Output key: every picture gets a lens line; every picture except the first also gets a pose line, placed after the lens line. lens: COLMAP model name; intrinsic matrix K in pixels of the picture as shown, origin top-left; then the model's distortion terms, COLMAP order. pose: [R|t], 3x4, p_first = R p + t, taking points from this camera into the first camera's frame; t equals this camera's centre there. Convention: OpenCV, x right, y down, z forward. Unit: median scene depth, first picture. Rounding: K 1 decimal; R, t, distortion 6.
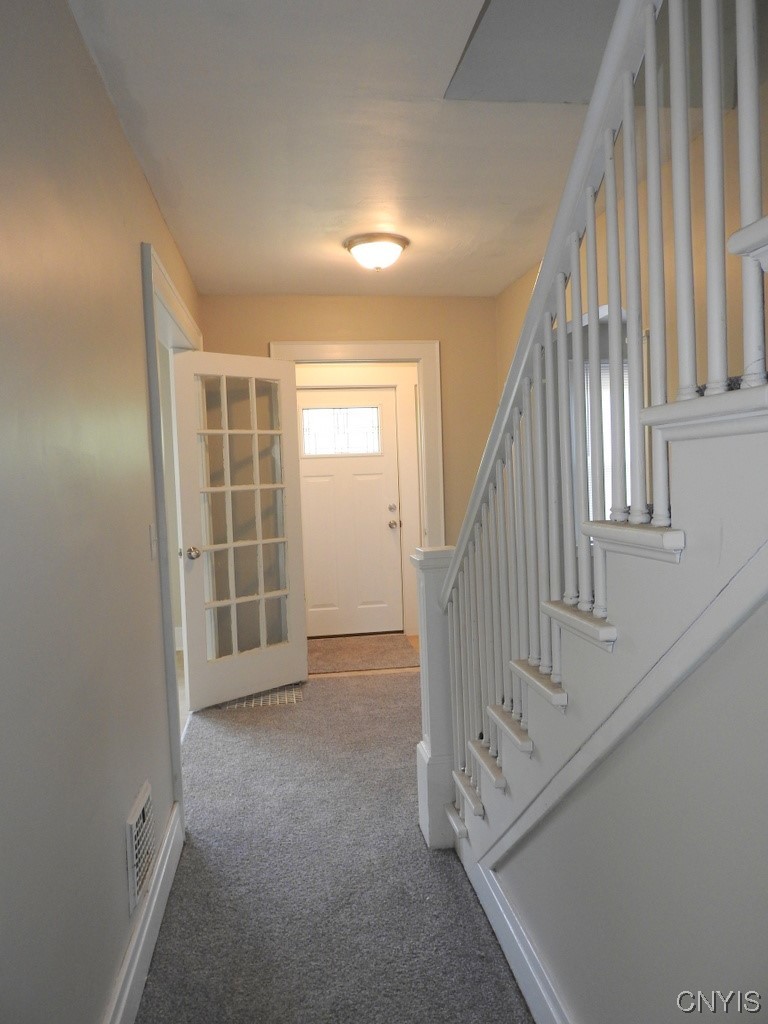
lens RADIAL K [[723.6, 0, 384.0], [0, 723.6, 512.0], [0, 0, 1]] dist [0.001926, 0.003330]
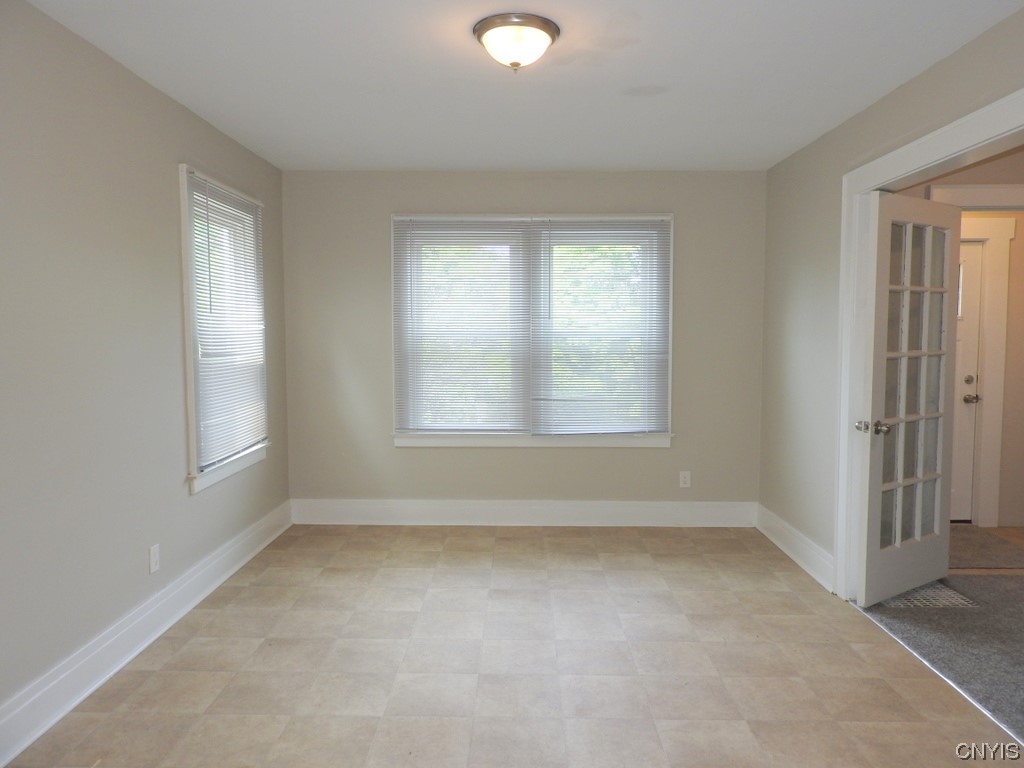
lens RADIAL K [[723.6, 0, 512.0], [0, 723.6, 384.0], [0, 0, 1]] dist [0.001926, 0.003330]
pose [[0.987526, 0.047328, -0.150171, -0.403890], [-0.044488, 0.998763, 0.022221, 0.004421], [0.151037, -0.015263, 0.988410, 0.052169]]
